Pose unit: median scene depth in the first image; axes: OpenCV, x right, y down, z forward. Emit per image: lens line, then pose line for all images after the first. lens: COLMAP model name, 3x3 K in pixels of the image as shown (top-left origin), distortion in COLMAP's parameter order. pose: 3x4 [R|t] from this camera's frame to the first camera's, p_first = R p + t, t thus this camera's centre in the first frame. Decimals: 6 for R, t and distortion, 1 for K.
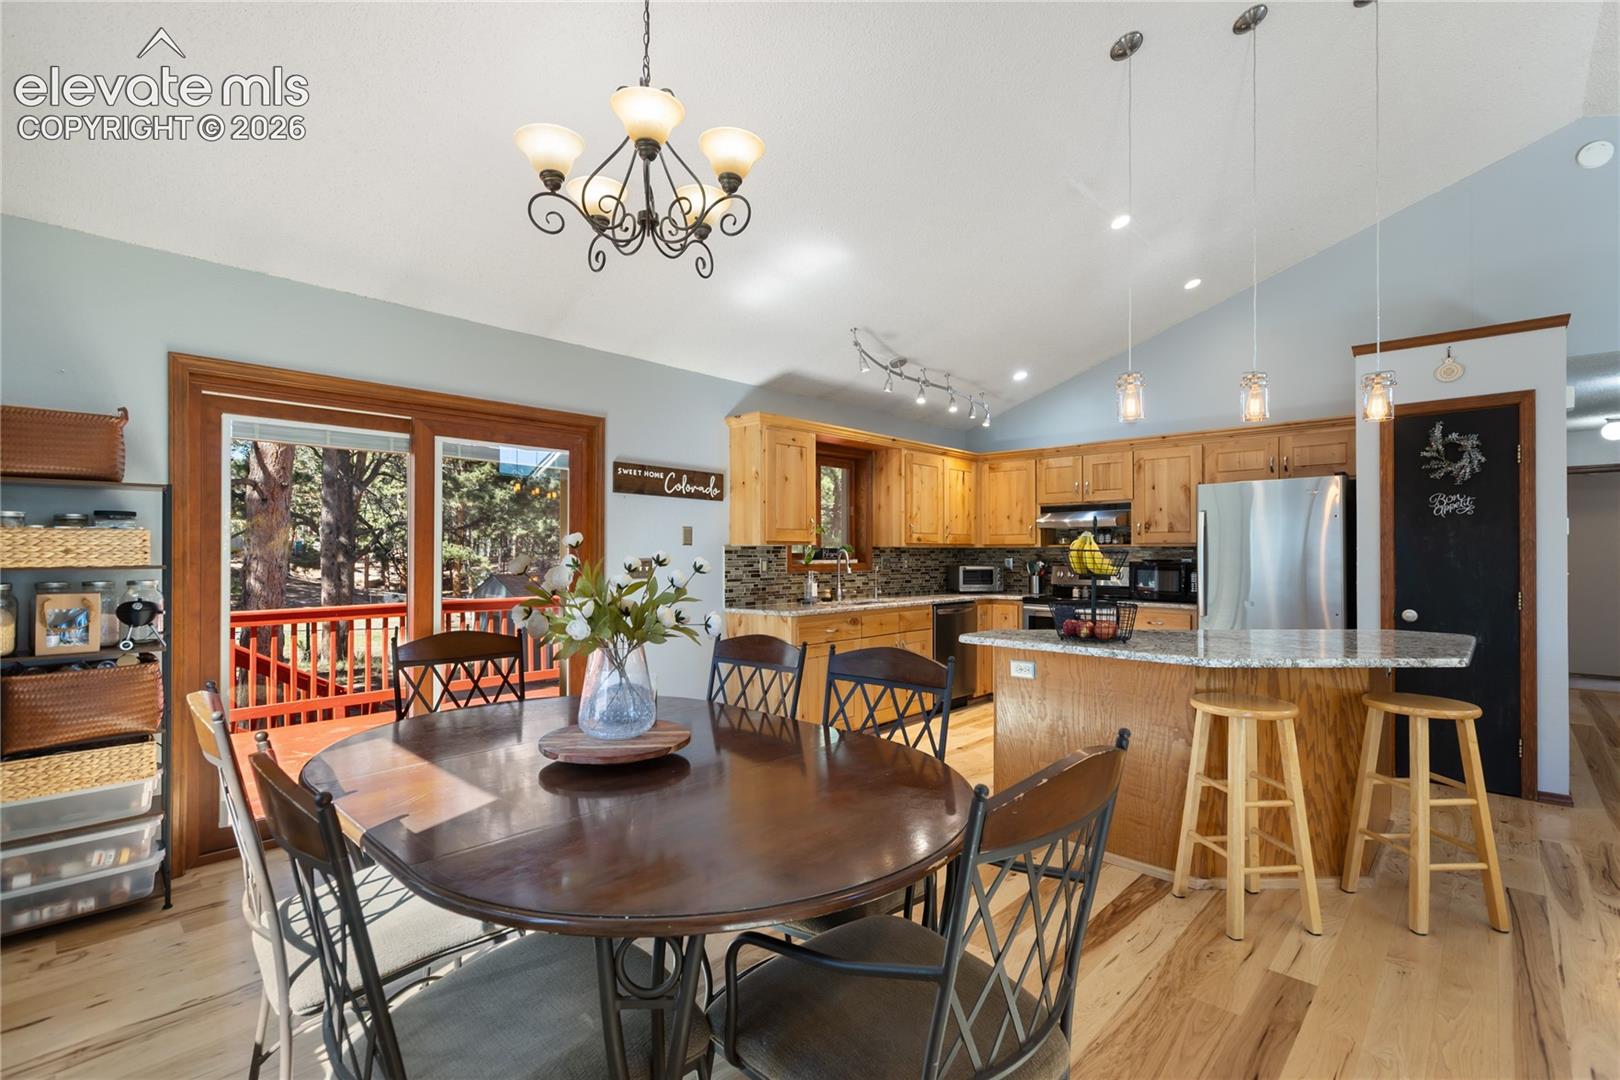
lens RADIAL K [[732.6, 0, 811.1], [0, 732.6, 545.4], [0, 0, 1]] dist [0.004139, -0.001440]
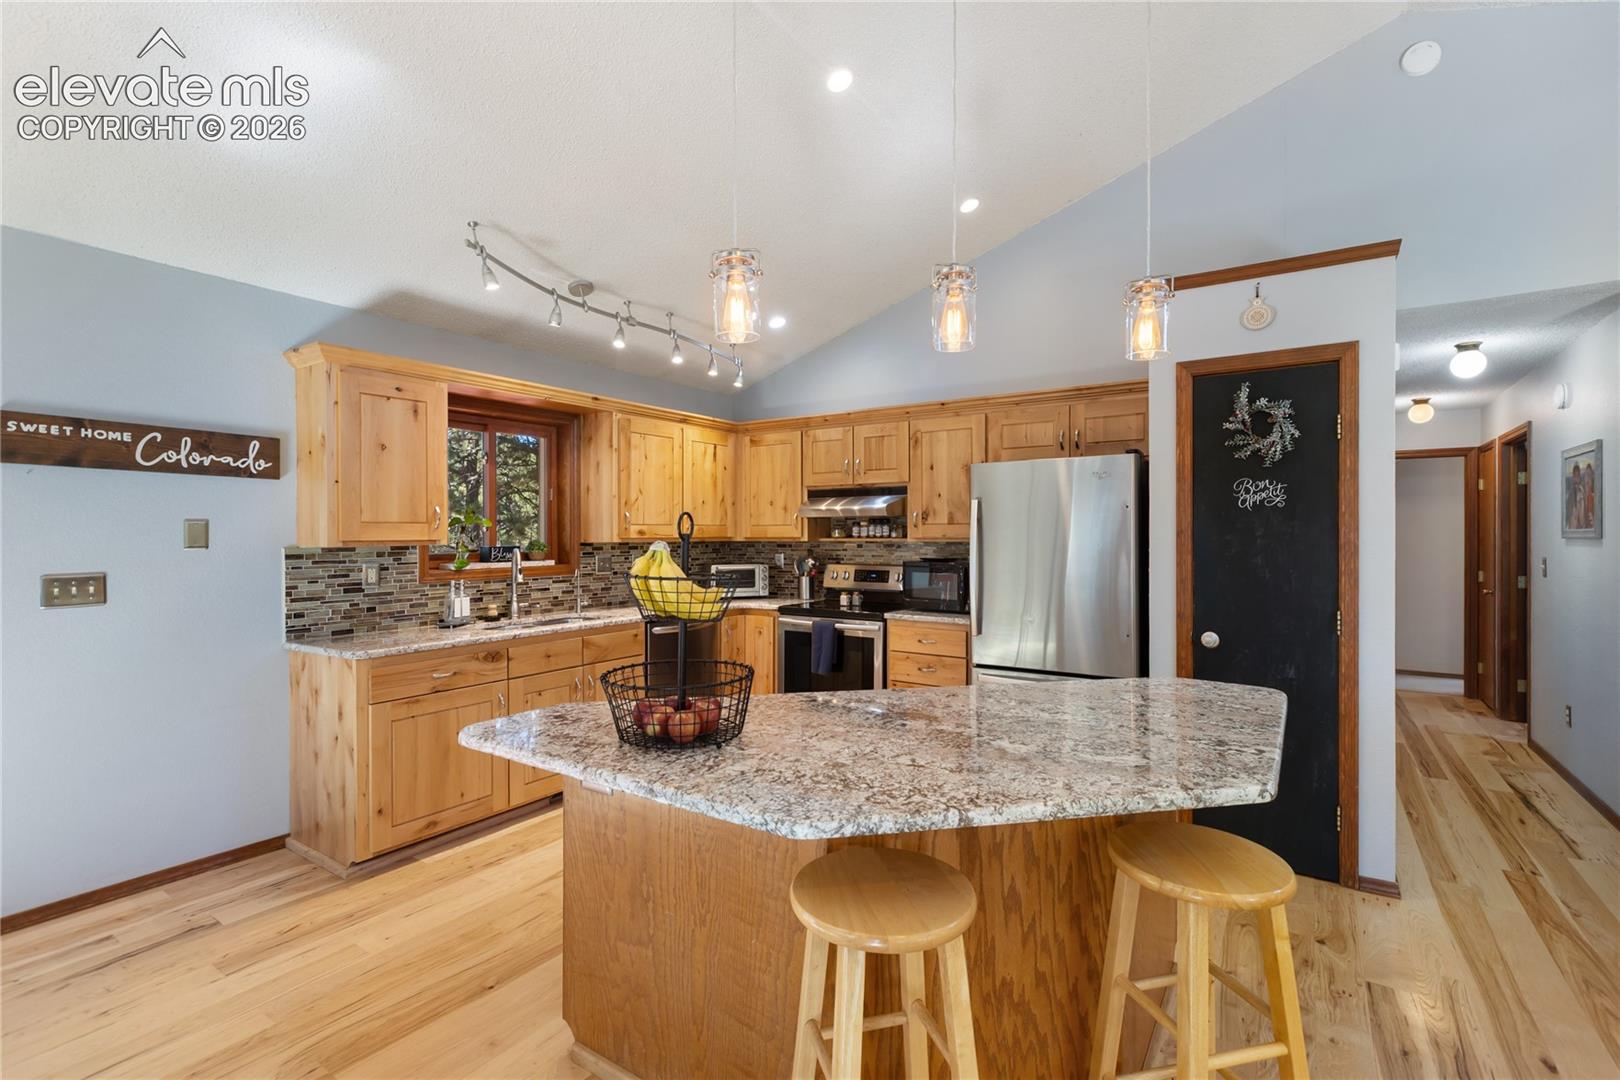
lens RADIAL K [[732.6, 0, 821.1], [0, 732.6, 532.3], [0, 0, 1]] dist [0.004139, -0.001440]
pose [[0.985762, -0.002773, 0.168126, 0.247115], [0.001147, 0.999952, 0.009765, -0.019198], [-0.168145, -0.009433, 0.985717, 0.272825]]
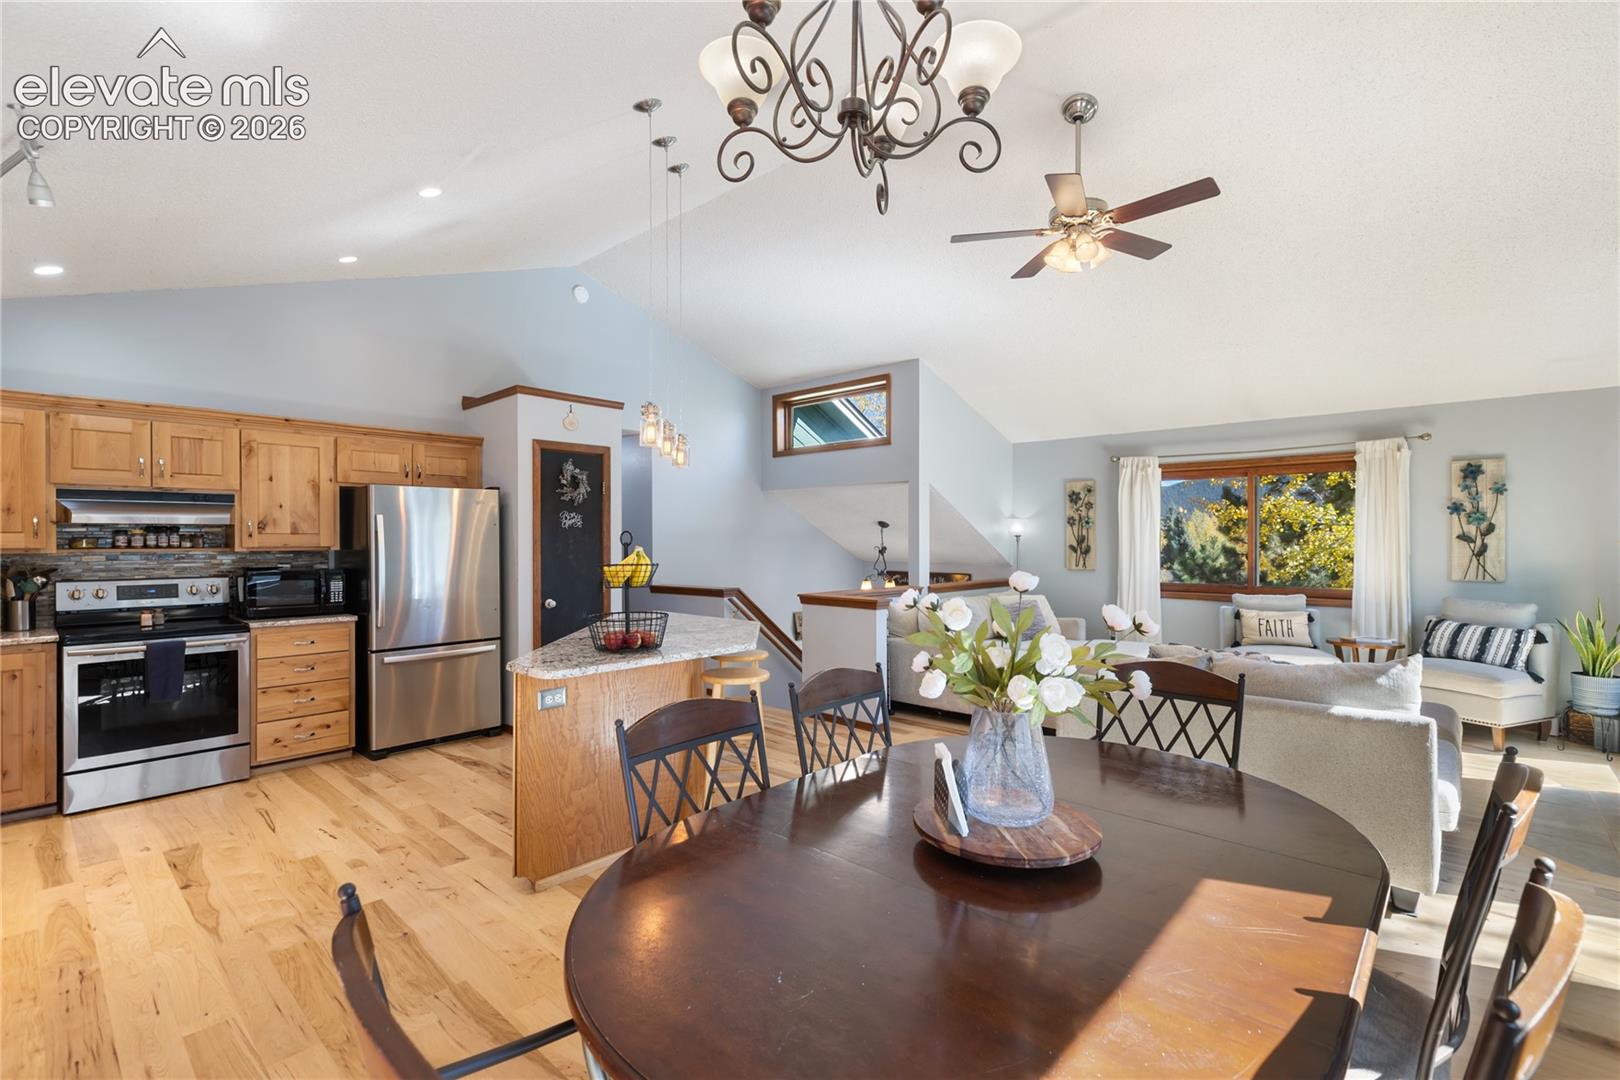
lens RADIAL K [[732.6, 0, 813.2], [0, 732.6, 539.3], [0, 0, 1]] dist [0.004139, -0.001440]
pose [[-0.028217, -0.001649, 0.999600, -0.418511], [-0.009065, 0.999958, 0.001394, -0.020667], [-0.999561, -0.009022, -0.028231, 0.478331]]
